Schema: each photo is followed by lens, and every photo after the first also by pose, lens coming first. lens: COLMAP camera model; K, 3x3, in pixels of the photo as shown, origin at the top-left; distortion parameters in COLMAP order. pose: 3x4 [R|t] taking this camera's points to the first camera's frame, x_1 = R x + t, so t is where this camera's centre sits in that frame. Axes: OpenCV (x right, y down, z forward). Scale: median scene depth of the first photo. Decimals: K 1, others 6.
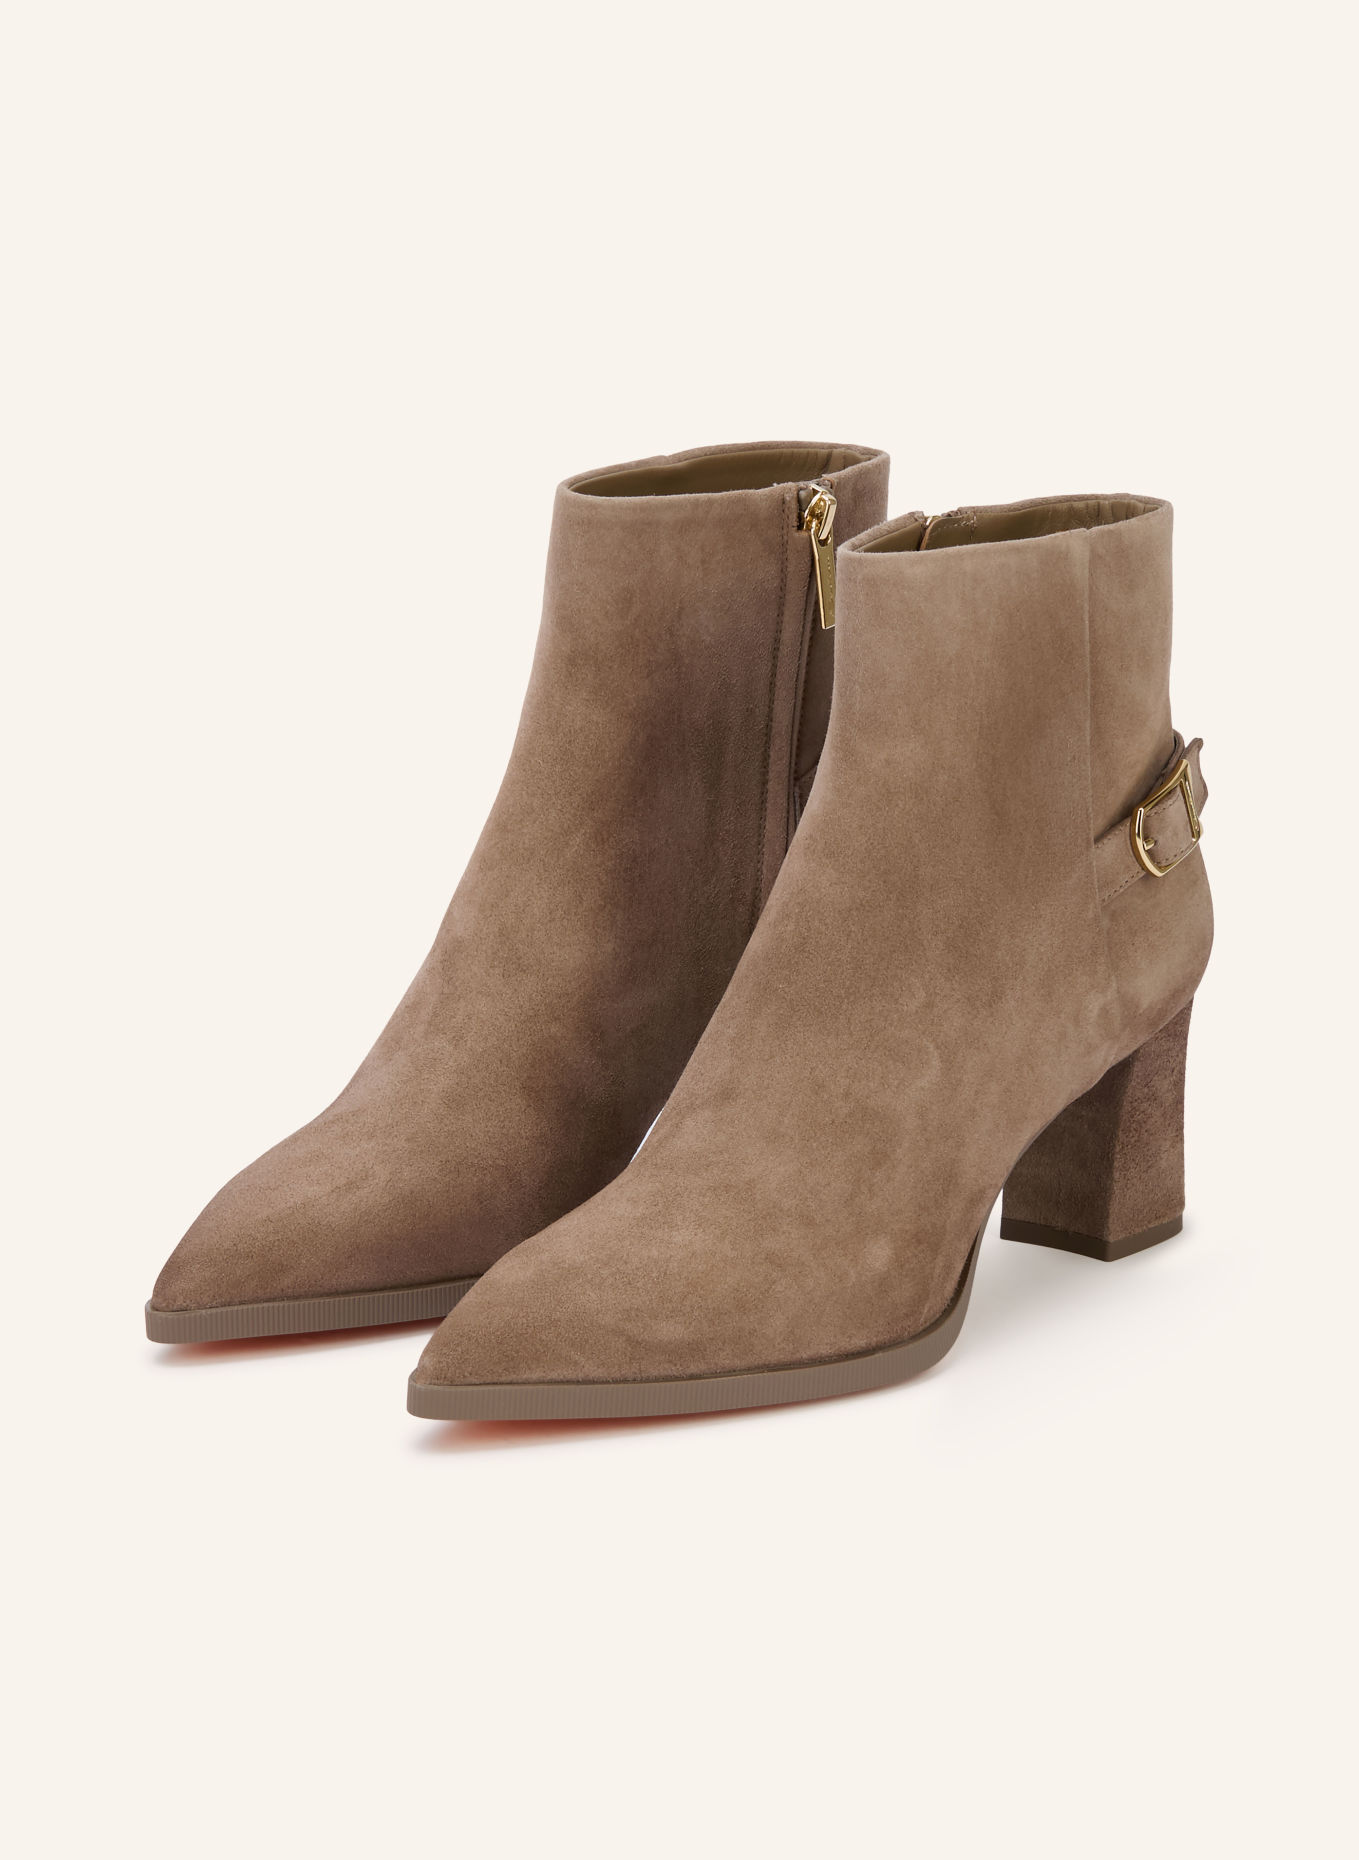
lens RADIAL K [[6732.3, 0, 679.5], [0, 6732.3, 930.0], [0, 0, 1]] dist [-0.147721, -1.679002]
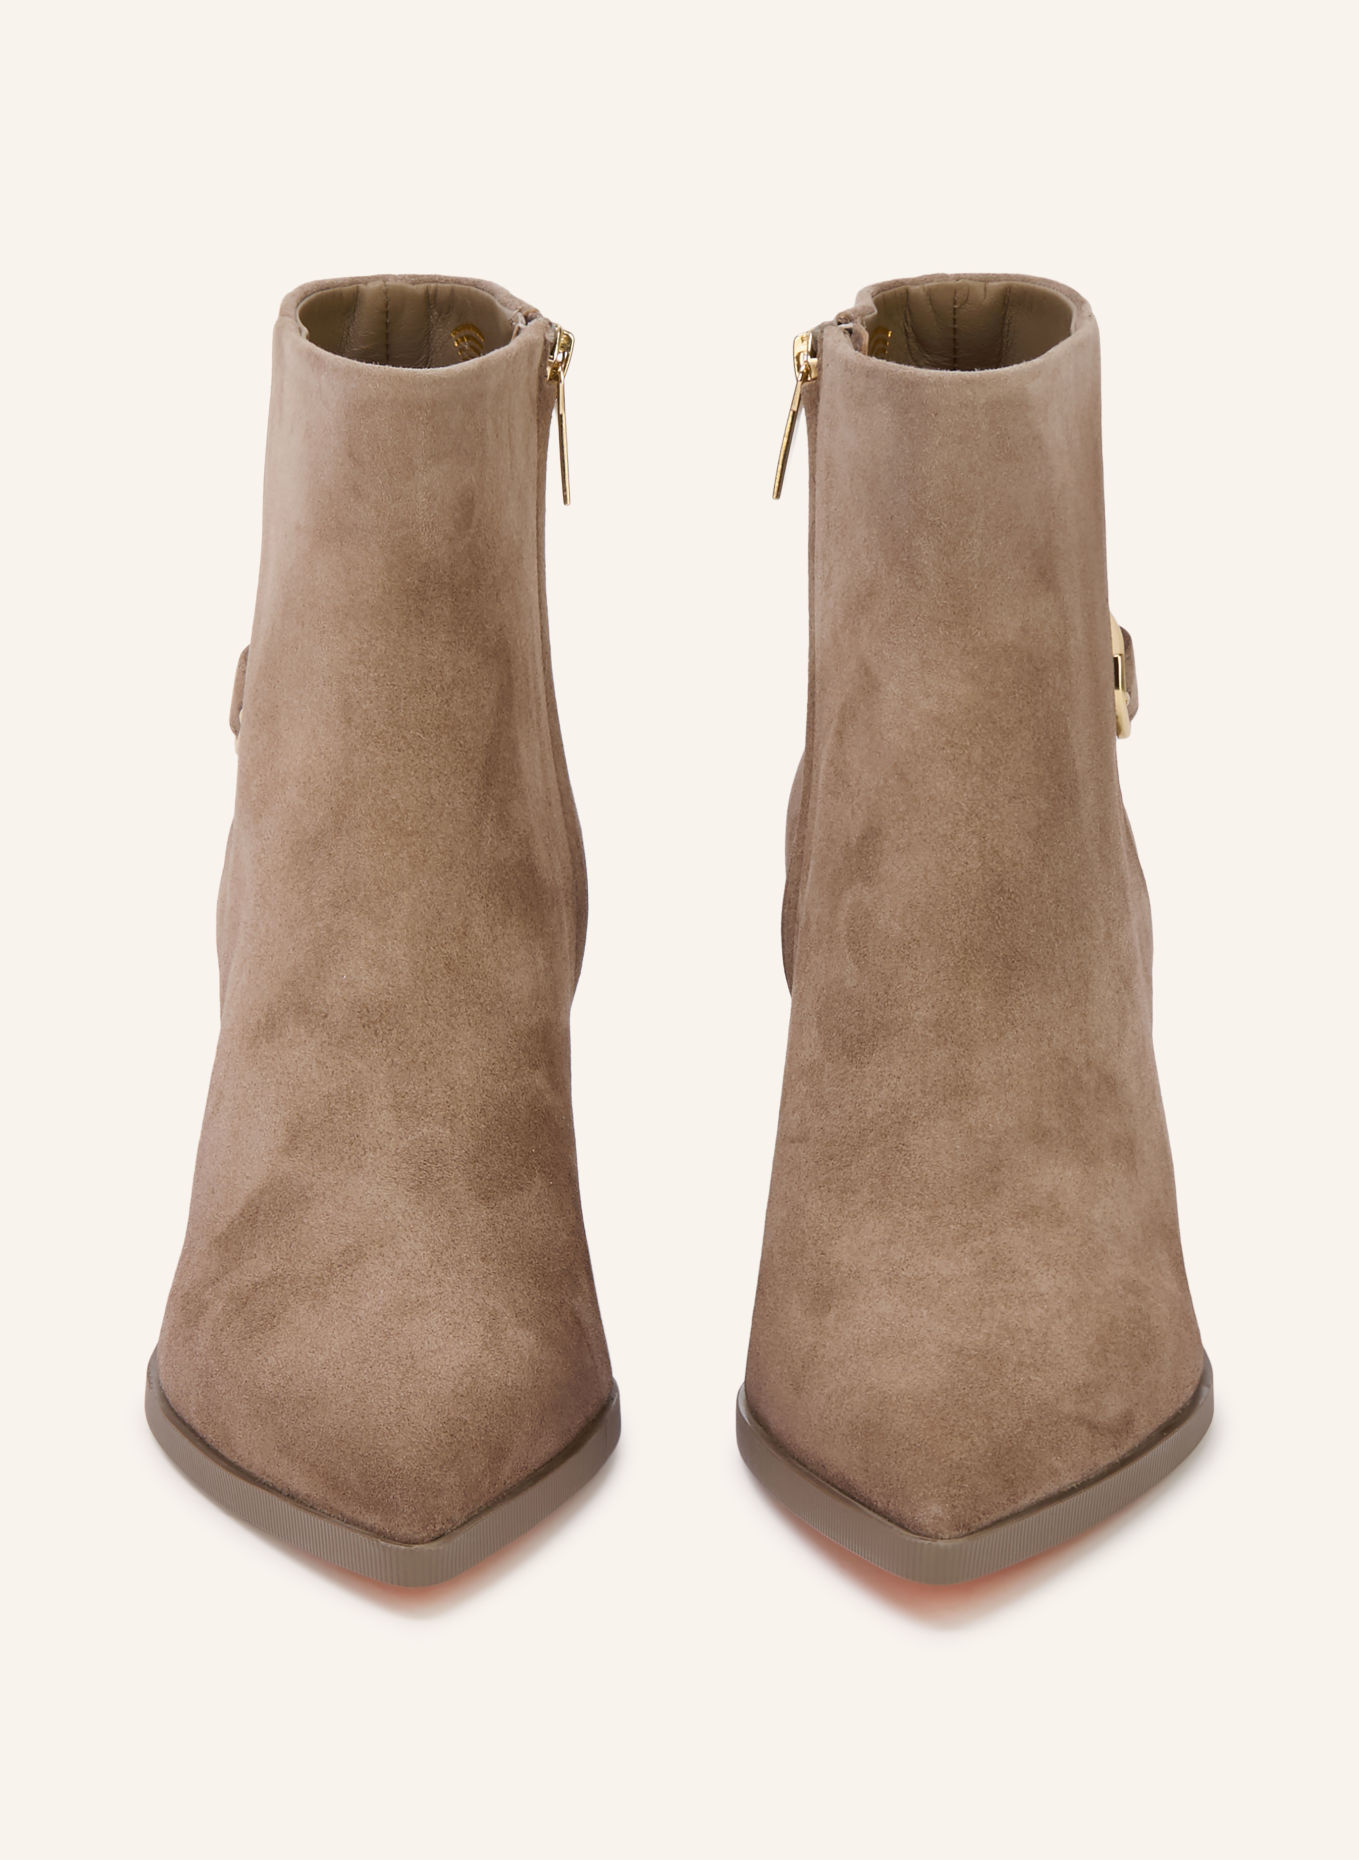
lens RADIAL K [[6732.3, 0, 679.5], [0, 6732.3, 930.0], [0, 0, 1]] dist [-0.147721, -1.679002]
pose [[0.764625, -0.196626, 0.613749, -0.492908], [0.190120, 0.978760, 0.076707, -0.059678], [-0.615795, 0.058034, 0.785766, 0.434970]]
